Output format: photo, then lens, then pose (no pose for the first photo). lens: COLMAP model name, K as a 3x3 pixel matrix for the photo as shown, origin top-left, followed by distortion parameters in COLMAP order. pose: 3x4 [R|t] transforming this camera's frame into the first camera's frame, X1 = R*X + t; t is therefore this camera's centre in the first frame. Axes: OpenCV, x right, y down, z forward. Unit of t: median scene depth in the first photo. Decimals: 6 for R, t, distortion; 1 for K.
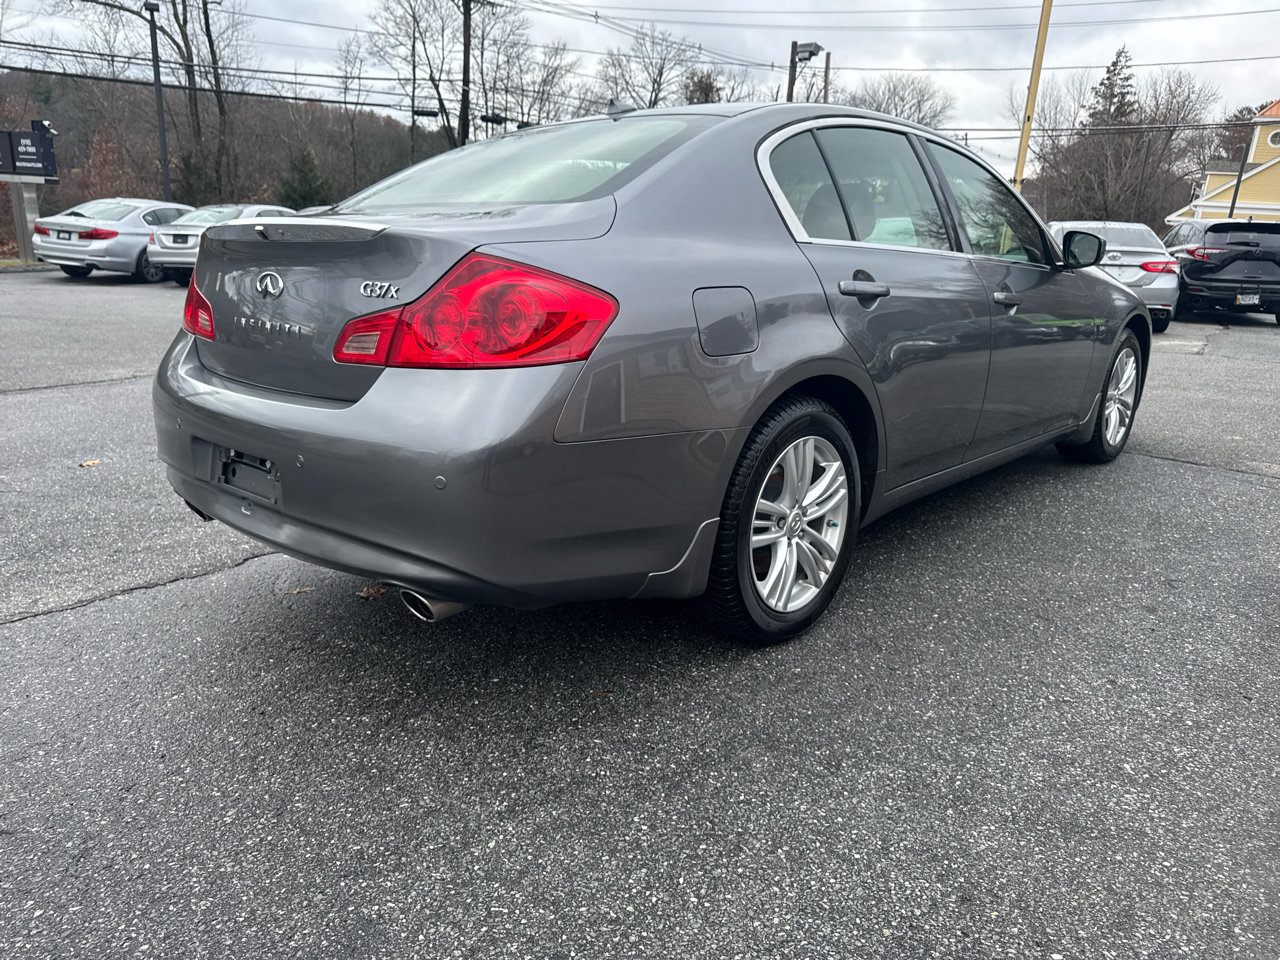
lens RADIAL K [[909.6, 0, 632.3], [0, 909.6, 487.7], [0, 0, 1]] dist [0.032635, -0.037475]
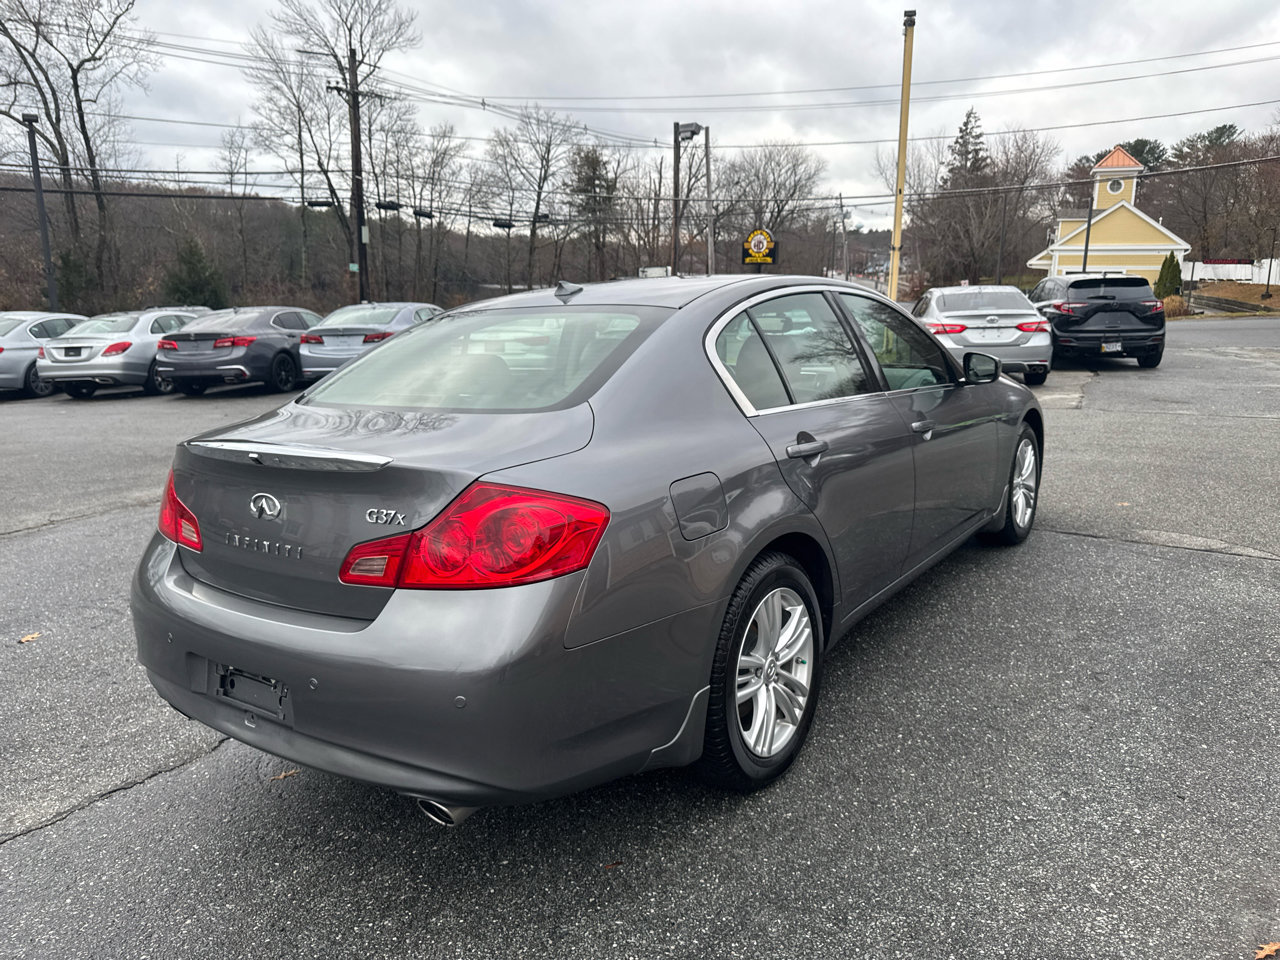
lens RADIAL K [[909.6, 0, 644.5], [0, 909.6, 473.4], [0, 0, 1]] dist [0.032635, -0.037475]
pose [[0.990898, -0.078917, 0.109060, -0.058043], [0.087296, 0.993407, -0.074312, -0.107993], [-0.102476, 0.083156, 0.991254, -0.065309]]
